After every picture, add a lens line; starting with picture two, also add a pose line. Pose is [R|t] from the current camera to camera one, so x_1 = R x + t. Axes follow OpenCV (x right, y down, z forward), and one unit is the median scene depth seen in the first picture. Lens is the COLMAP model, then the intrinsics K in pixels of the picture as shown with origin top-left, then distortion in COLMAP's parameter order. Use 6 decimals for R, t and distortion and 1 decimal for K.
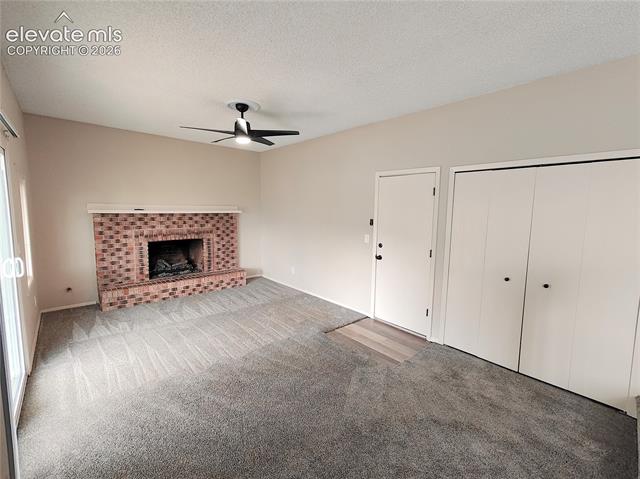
lens RADIAL K [[281.5, 0, 319.6], [0, 281.5, 237.0], [0, 0, 1]] dist [0.008249, -0.000431]
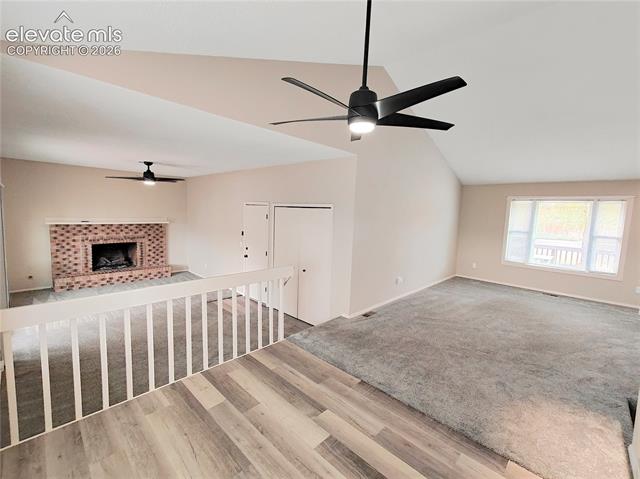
lens RADIAL K [[281.5, 0, 319.6], [0, 281.5, 237.0], [0, 0, 1]] dist [0.008249, -0.000431]
pose [[0.997071, 0.012588, 0.075435, 0.419951], [-0.011967, 0.999891, -0.008681, -0.021335], [-0.075536, 0.007752, 0.997113, -0.493375]]
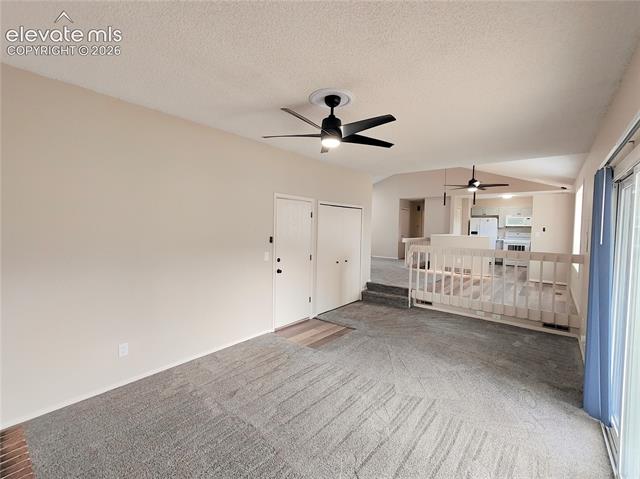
lens RADIAL K [[281.5, 0, 319.6], [0, 281.5, 237.0], [0, 0, 1]] dist [0.008249, -0.000431]
pose [[-0.150320, -0.053586, 0.987184, -0.743002], [0.084952, 0.994137, 0.066899, -0.099956], [-0.984981, 0.093920, -0.144887, 0.834338]]
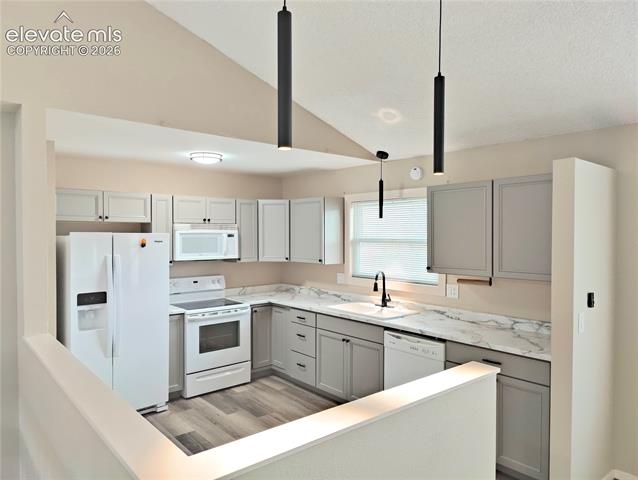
lens RADIAL K [[429.5, 0, 336.9], [0, 429.5, 243.2], [0, 0, 1]] dist [0.055066, 0.000727]
pose [[-0.999653, -0.023270, -0.012374, 0.835758], [-0.024677, 0.991278, 0.129454, -0.092148], [0.009253, 0.129714, -0.991508, 0.071888]]
